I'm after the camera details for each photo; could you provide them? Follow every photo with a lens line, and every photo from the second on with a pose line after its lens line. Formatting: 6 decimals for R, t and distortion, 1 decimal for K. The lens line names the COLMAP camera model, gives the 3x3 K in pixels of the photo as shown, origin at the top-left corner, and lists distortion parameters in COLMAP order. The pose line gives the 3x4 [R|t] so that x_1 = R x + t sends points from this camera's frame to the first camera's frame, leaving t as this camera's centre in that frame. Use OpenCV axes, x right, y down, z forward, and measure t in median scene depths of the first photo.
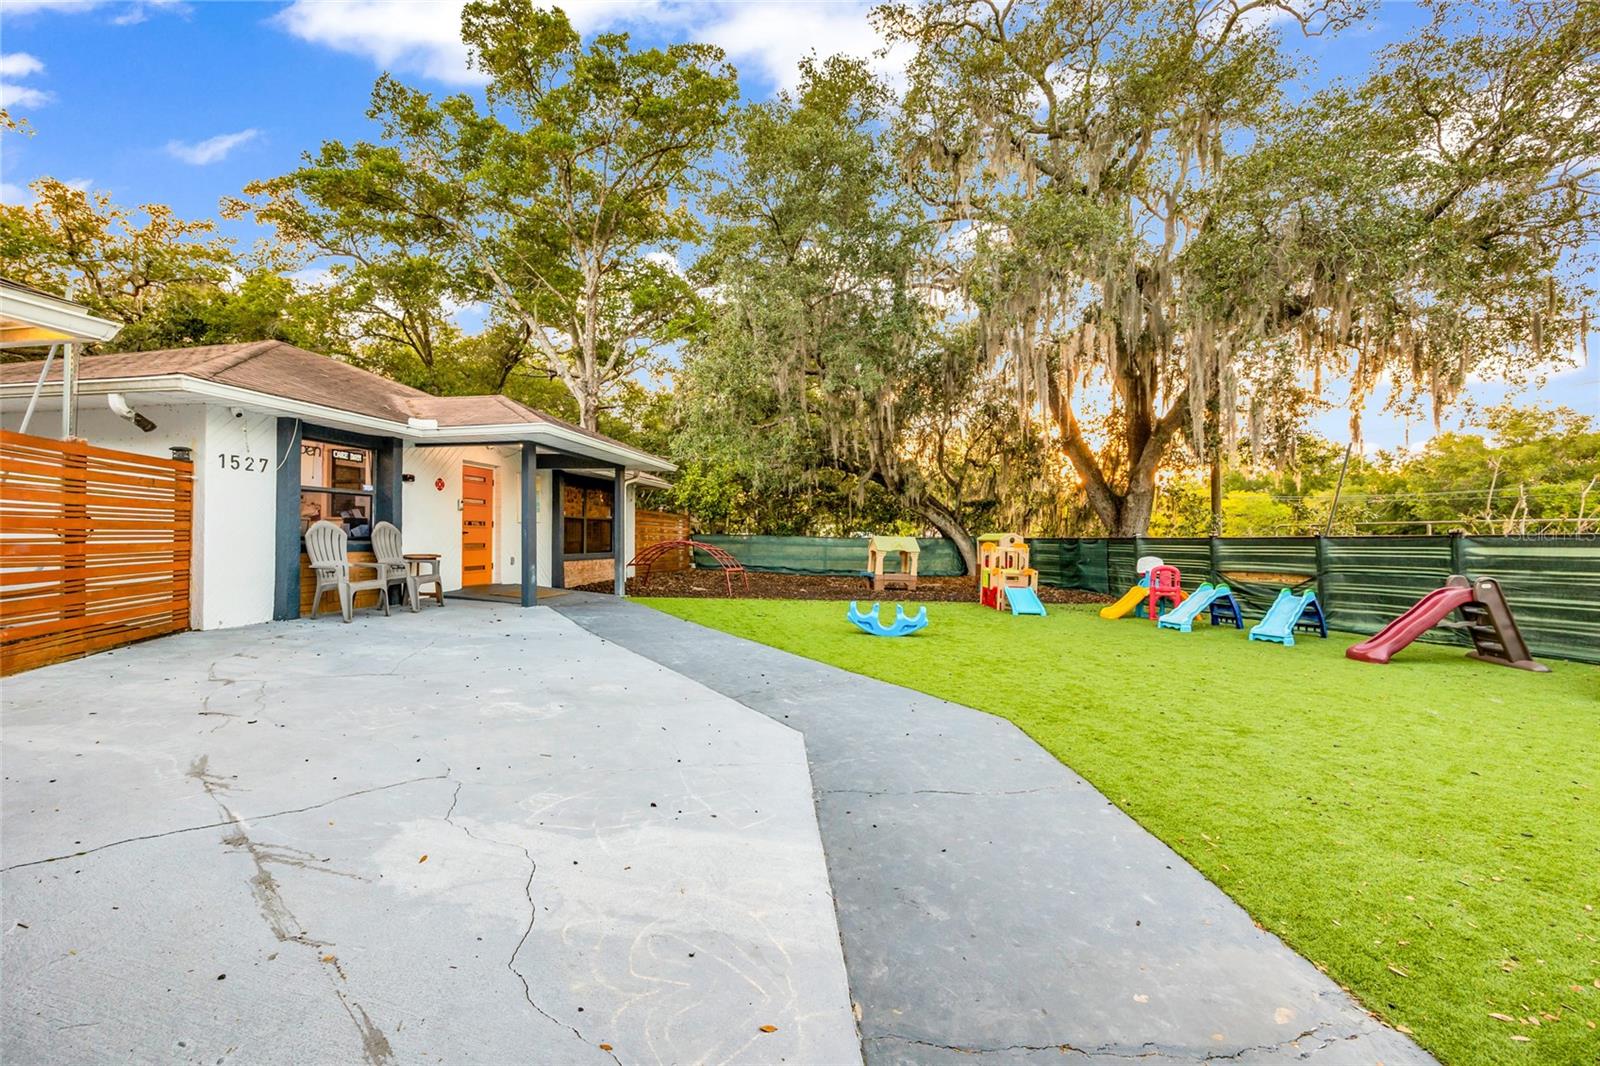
lens RADIAL K [[655.2, 0, 808.6], [0, 655.2, 534.2], [0, 0, 1]] dist [0.001265, 0.000432]
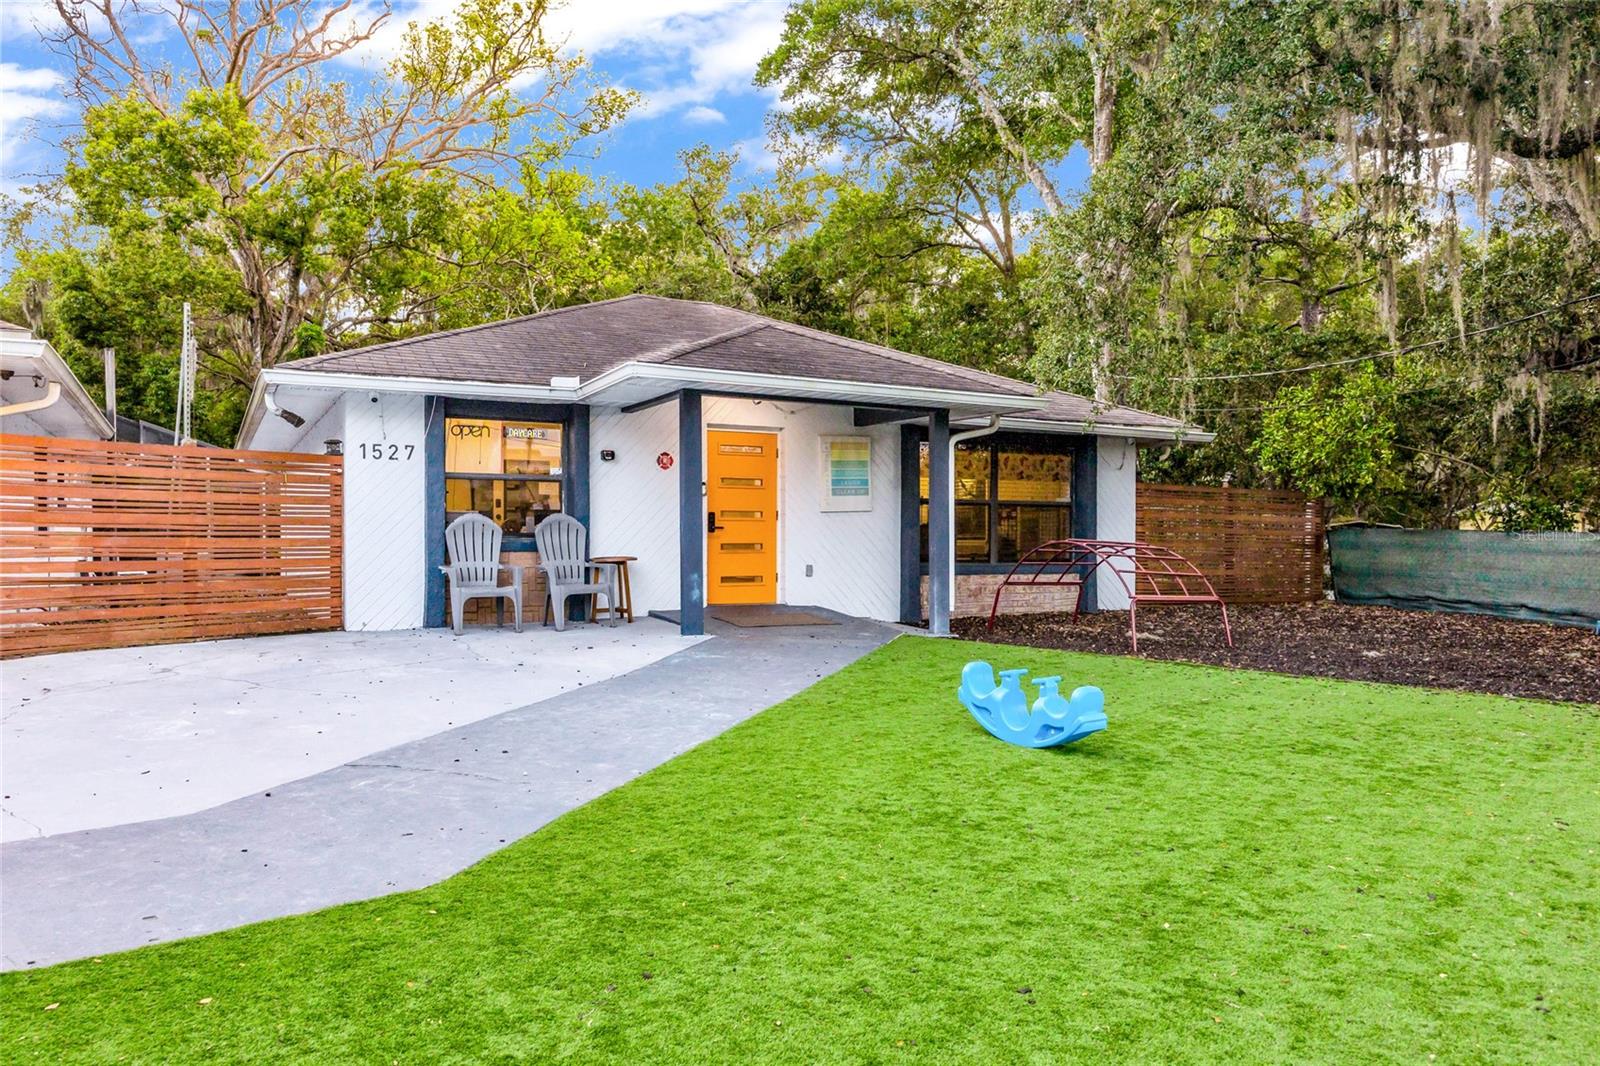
lens RADIAL K [[1163.4, 0, 796.3], [0, 1163.4, 568.3], [0, 0, 1]] dist [0.000163, -0.004542]
pose [[0.603336, 0.015400, -0.797338, 0.646333], [0.004381, 0.999734, 0.022624, 0.016520], [0.797475, -0.017143, 0.603109, 0.397942]]
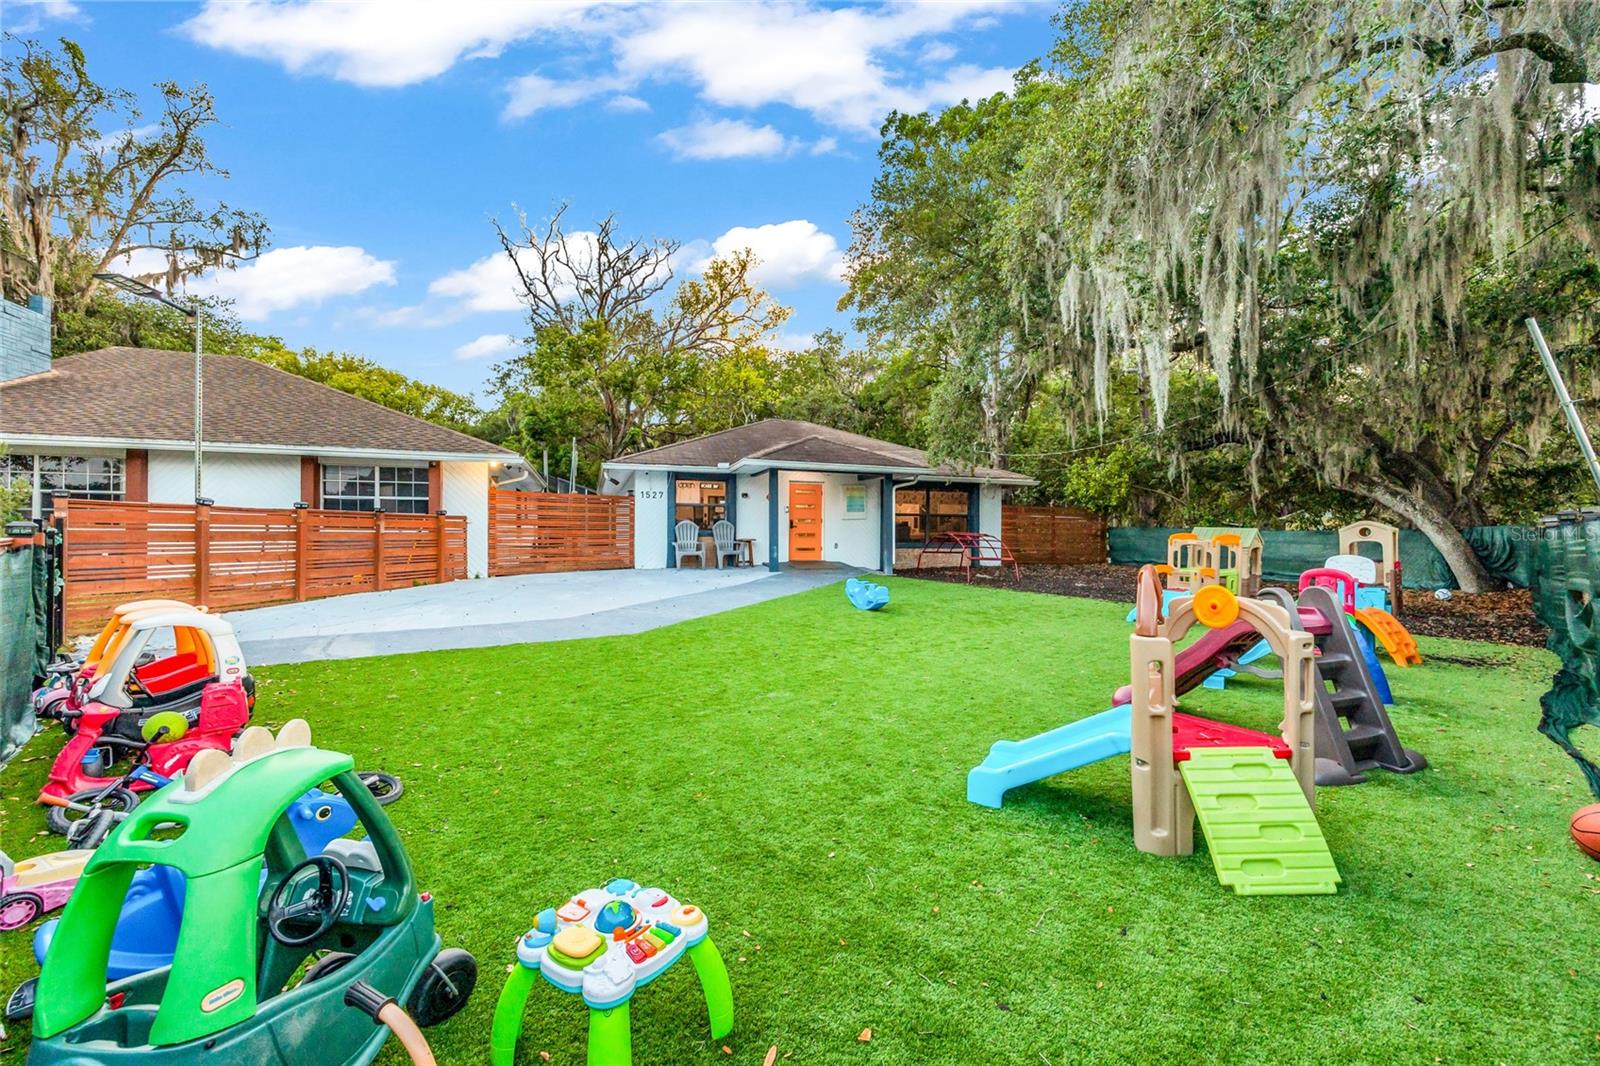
lens RADIAL K [[638.3, 0, 795.1], [0, 638.3, 540.1], [0, 0, 1]] dist [0.002391, 0.000314]
pose [[0.470048, 0.008978, -0.882595, 1.047098], [0.000851, 0.999943, 0.010625, 0.017883], [0.882640, -0.005746, 0.470014, 0.348813]]
